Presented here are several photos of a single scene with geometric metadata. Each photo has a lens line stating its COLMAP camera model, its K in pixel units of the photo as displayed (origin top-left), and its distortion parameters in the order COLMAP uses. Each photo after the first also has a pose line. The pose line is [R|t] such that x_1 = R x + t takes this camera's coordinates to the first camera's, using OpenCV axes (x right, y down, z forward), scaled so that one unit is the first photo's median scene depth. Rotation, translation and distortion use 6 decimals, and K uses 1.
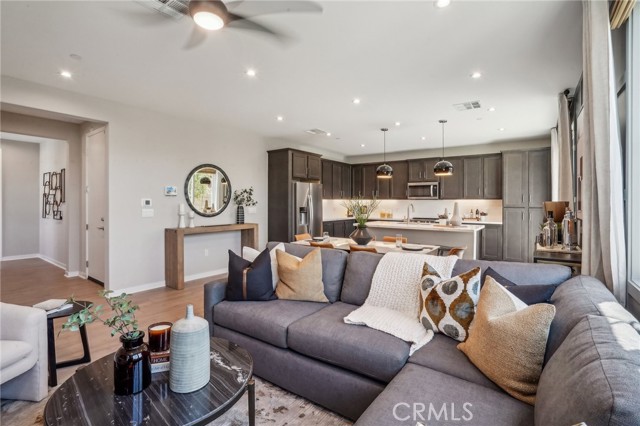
lens RADIAL K [[299.8, 0, 322.3], [0, 299.8, 208.1], [0, 0, 1]] dist [-0.016277, 0.003772]
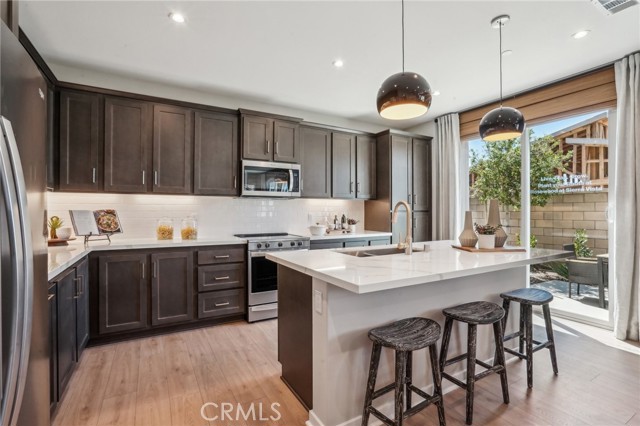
lens RADIAL K [[299.8, 0, 323.1], [0, 299.8, 213.9], [0, 0, 1]] dist [-0.016277, 0.003772]
pose [[0.411588, -0.009863, 0.911317, -0.091317], [0.017460, 0.999843, 0.002936, -0.000897], [-0.911203, 0.014703, 0.411696, 0.779329]]
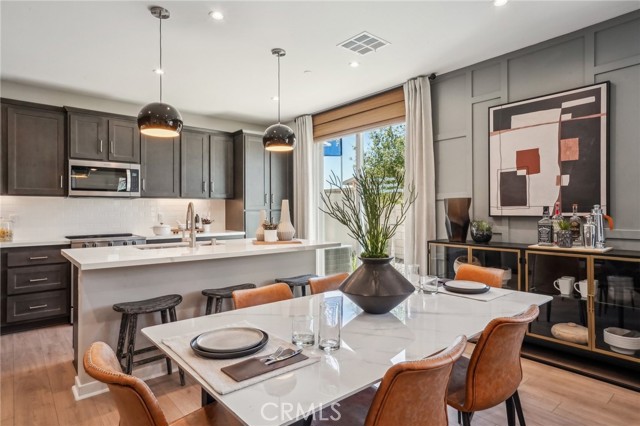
lens RADIAL K [[363.6, 0, 316.9], [0, 363.6, 209.2], [0, 0, 1]] dist [0.011040, 0.015105]
pose [[0.255271, -0.001573, 0.966868, -0.168412], [0.025069, 0.999673, -0.004992, 0.002810], [-0.966545, 0.025513, 0.255227, 0.557948]]
